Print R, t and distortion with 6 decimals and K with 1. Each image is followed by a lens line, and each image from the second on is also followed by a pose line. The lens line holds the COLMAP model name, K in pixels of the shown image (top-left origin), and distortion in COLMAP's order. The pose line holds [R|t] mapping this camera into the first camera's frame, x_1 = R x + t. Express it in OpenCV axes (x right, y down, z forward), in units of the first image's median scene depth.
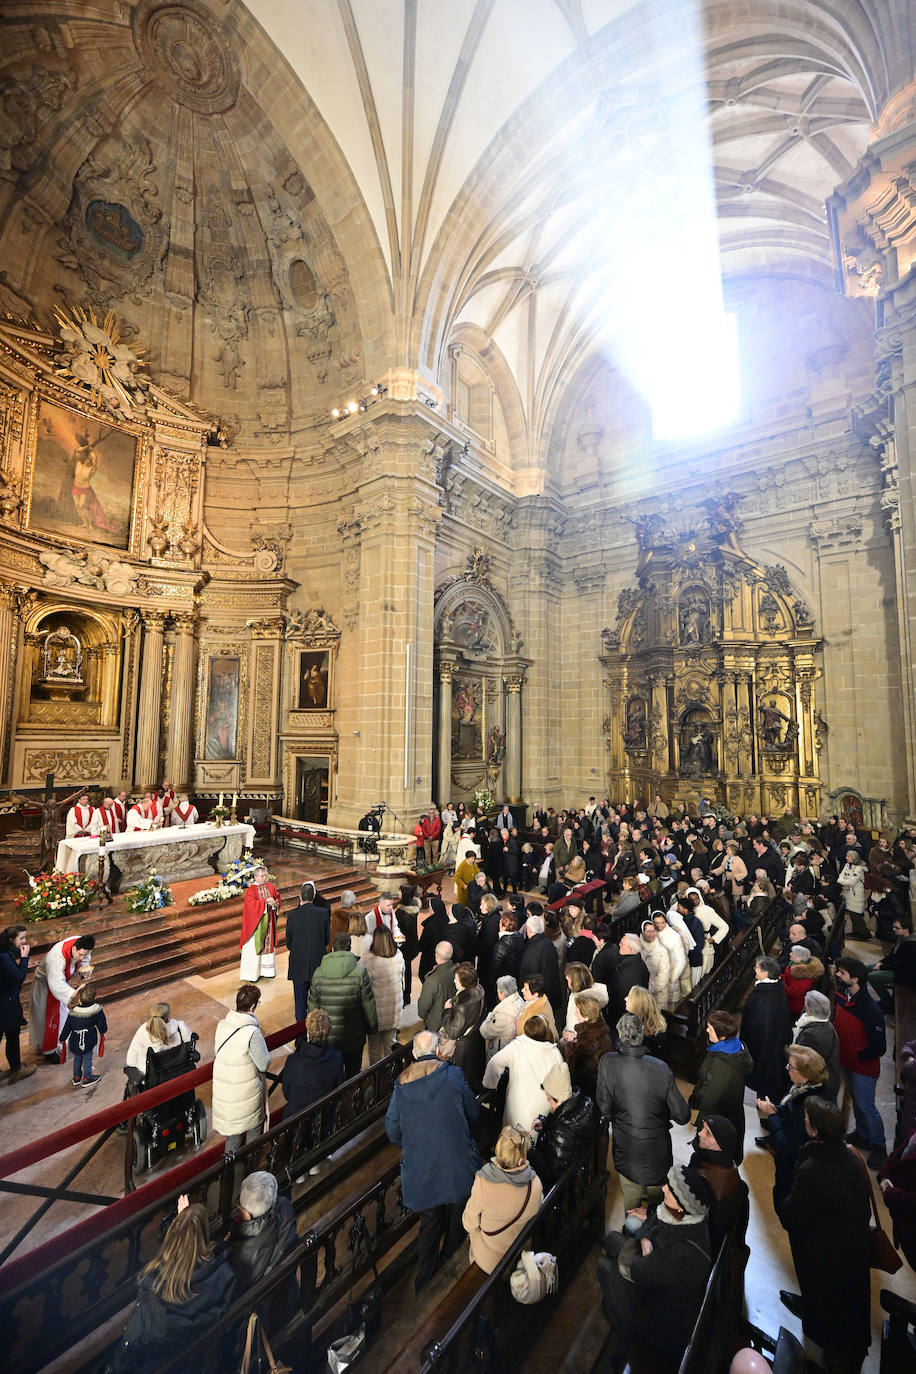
lens RADIAL K [[535.6, 0, 457.8], [0, 535.6, 692.1], [0, 0, 1]] dist [-0.006337, 0.000232]
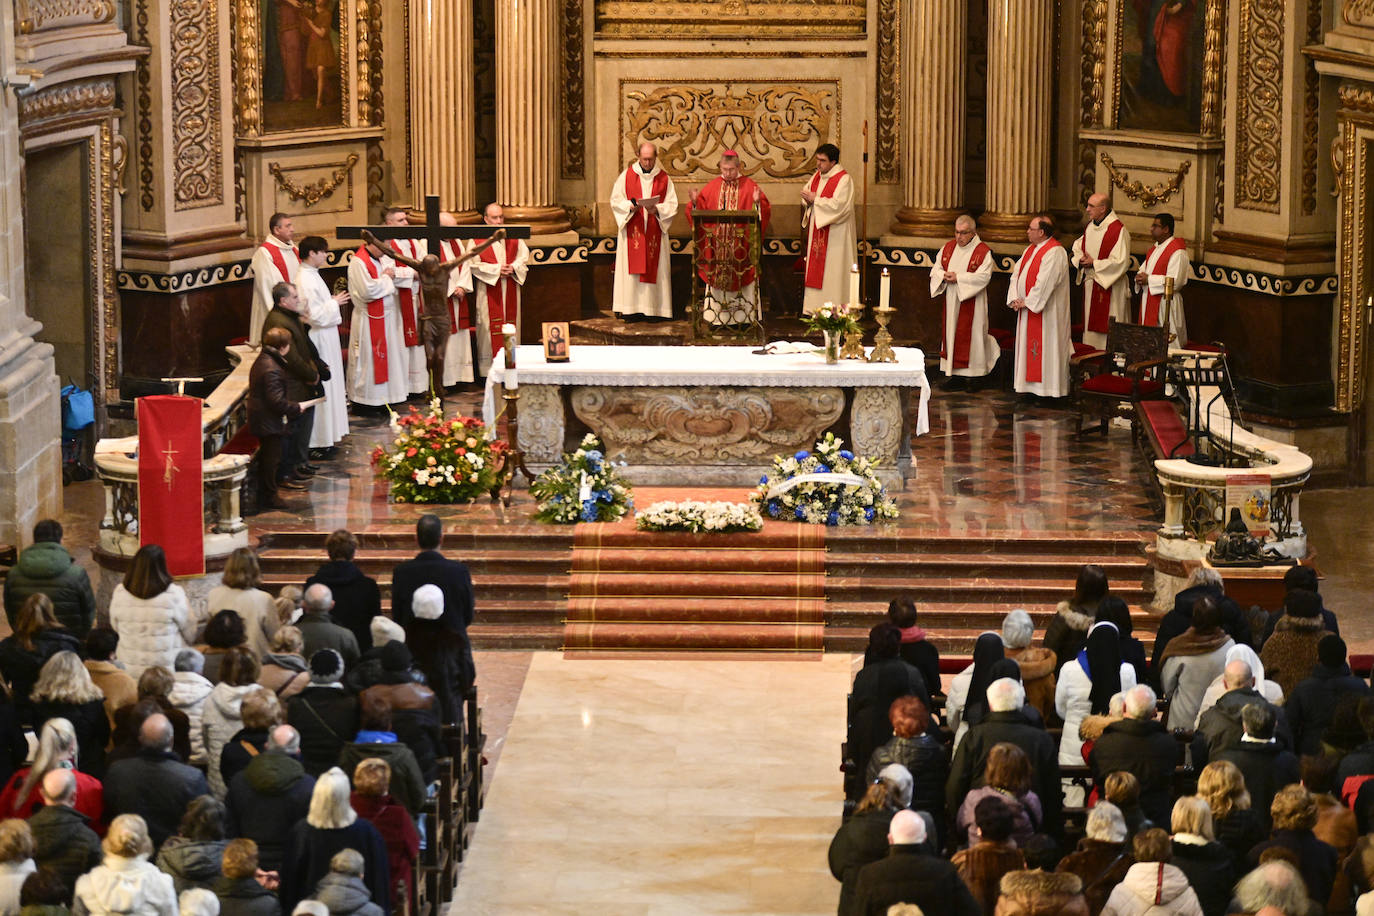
lens RADIAL K [[4067.4, 0, 682.8], [0, 4067.4, 431.9], [0, 0, 1]] dist [0.224137, 1.213476]
pose [[0.607317, 0.129282, -0.783870, 1.448326], [0.072698, 0.973488, 0.216880, -0.266282], [0.791127, -0.188700, 0.581817, -0.598491]]
